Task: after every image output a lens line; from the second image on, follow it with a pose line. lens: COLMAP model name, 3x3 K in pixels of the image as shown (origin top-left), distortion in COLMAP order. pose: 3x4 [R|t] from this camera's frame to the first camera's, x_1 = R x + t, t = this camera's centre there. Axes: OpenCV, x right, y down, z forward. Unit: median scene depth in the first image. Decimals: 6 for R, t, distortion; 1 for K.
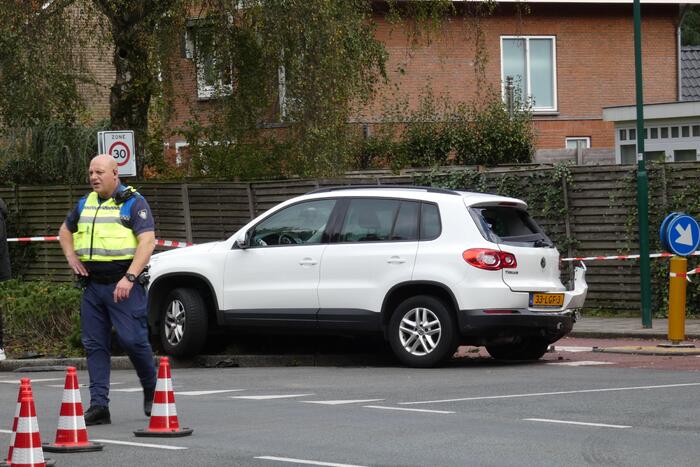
lens RADIAL K [[2788.1, 0, 349.9], [0, 2788.1, 260.2], [0, 0, 1]] dist [0.711730, -8.326289]
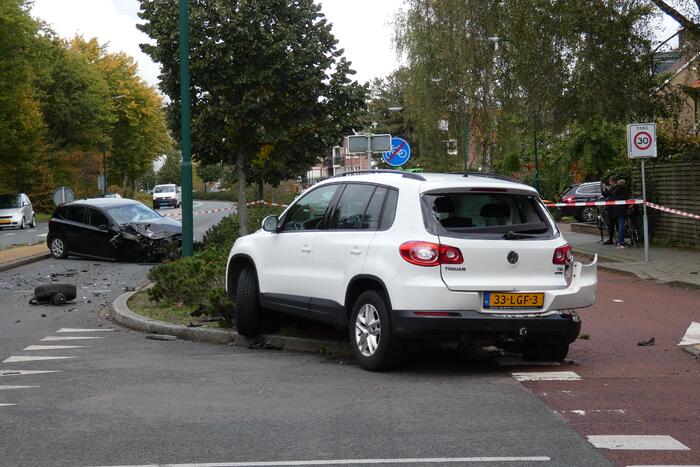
lens RADIAL K [[1373.8, 0, 350.0], [0, 1373.8, 233.5], [0, 0, 1]] dist [0.272926, -1.265621]
pose [[0.848787, 0.019644, -0.528370, 0.255284], [-0.006346, 0.999616, 0.026970, -0.017972], [0.528697, -0.019539, 0.848586, 0.611960]]
